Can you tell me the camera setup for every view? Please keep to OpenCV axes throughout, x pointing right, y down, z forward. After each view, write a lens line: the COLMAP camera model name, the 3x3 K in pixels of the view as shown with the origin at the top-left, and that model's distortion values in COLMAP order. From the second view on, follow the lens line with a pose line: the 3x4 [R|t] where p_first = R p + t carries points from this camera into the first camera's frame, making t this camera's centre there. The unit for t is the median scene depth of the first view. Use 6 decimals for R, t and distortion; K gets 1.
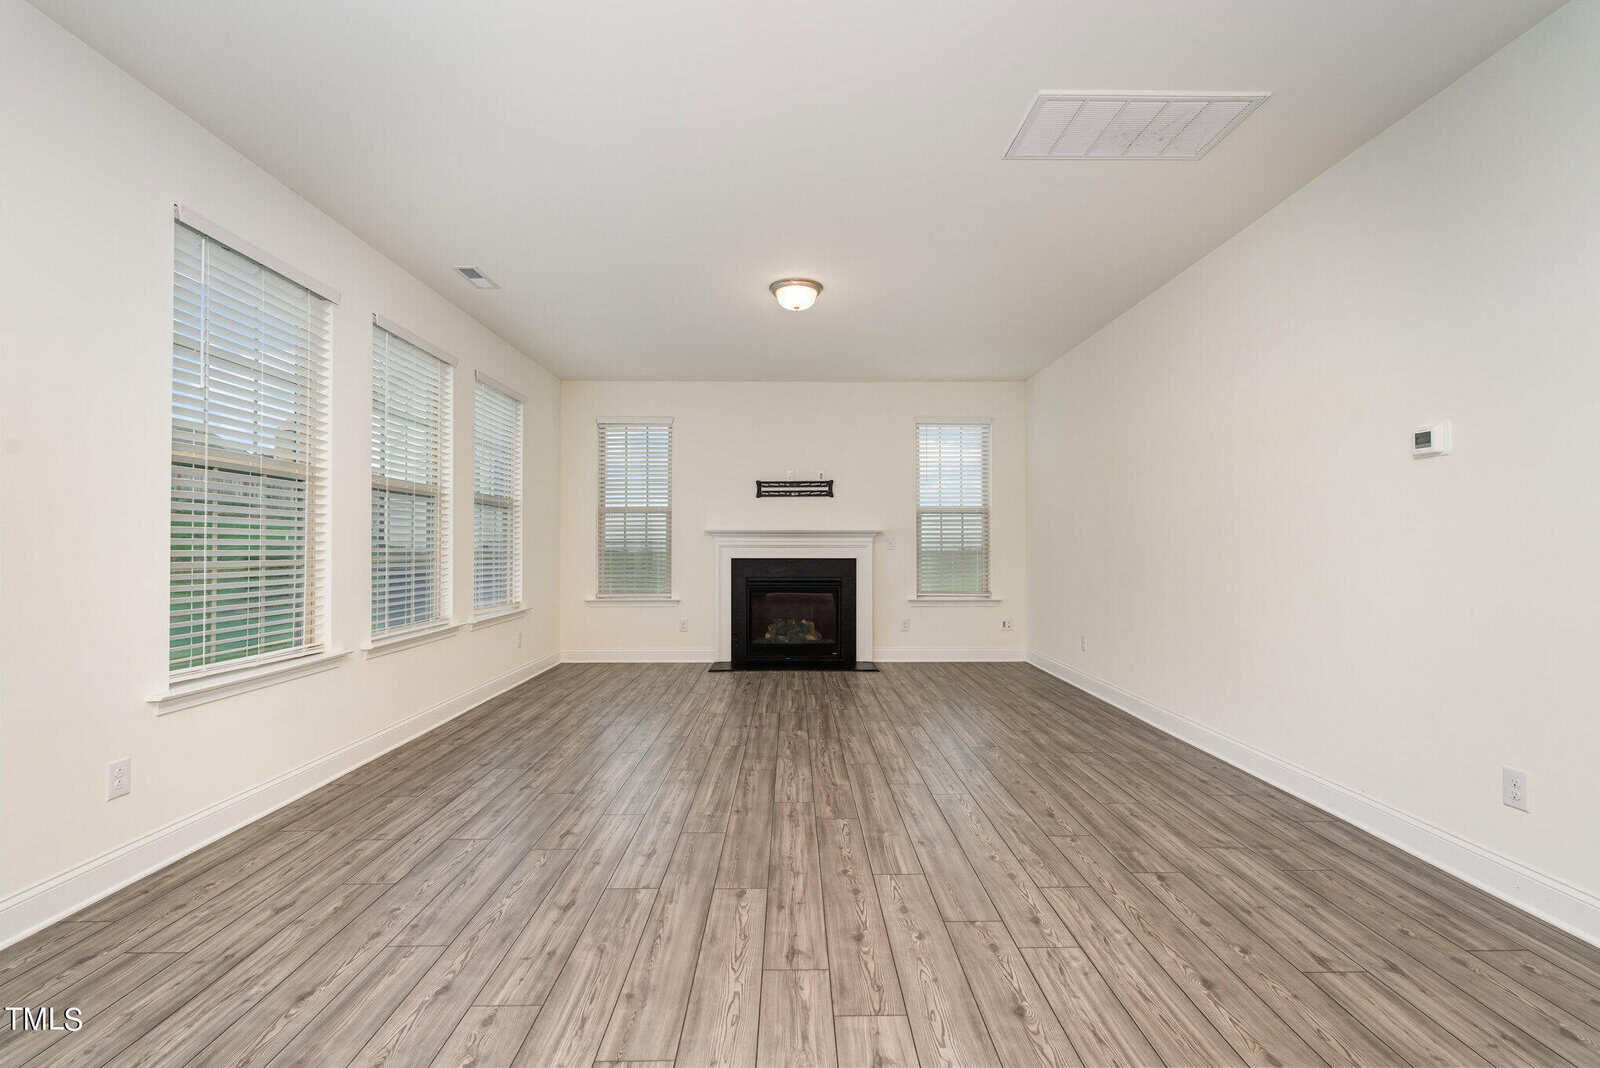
lens RADIAL K [[704.9, 0, 798.9], [0, 704.9, 532.3], [0, 0, 1]] dist [0.004351, -0.000133]
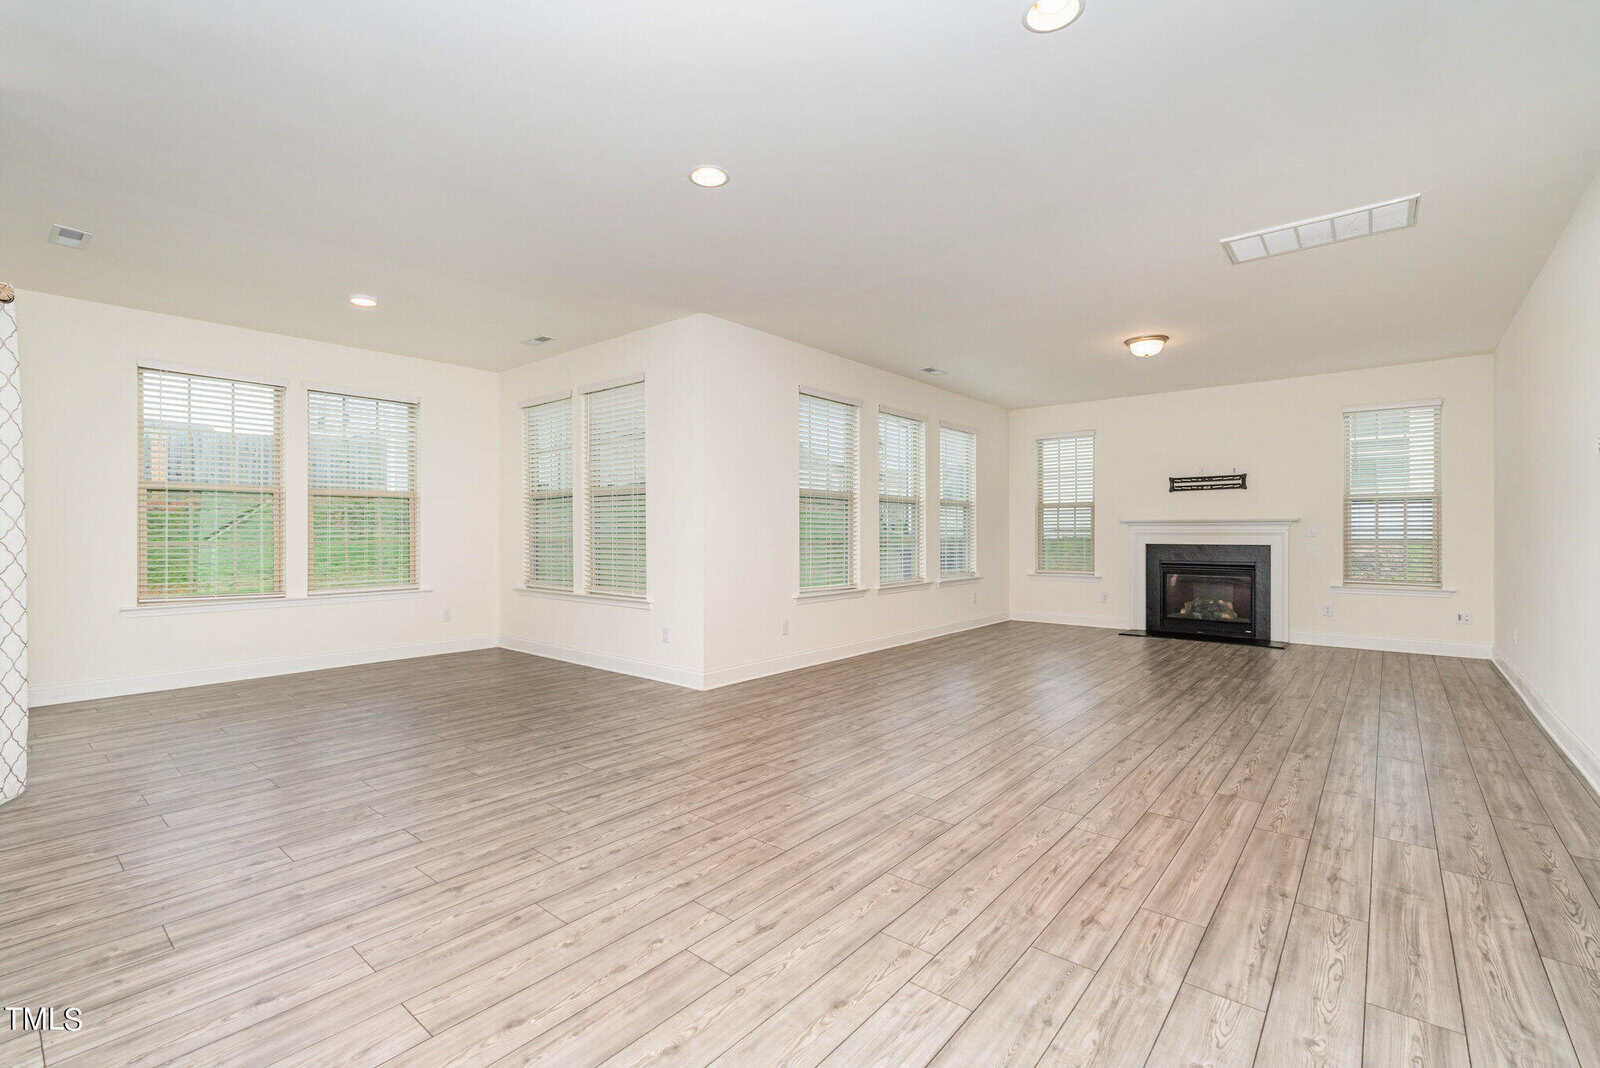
lens RADIAL K [[704.9, 0, 799.7], [0, 704.9, 532.8], [0, 0, 1]] dist [0.004351, -0.000133]
pose [[0.760608, 0.001062, -0.649210, 0.234341], [0.011248, 0.999827, 0.014814, -0.006168], [0.649114, -0.018570, 0.760465, -0.289274]]
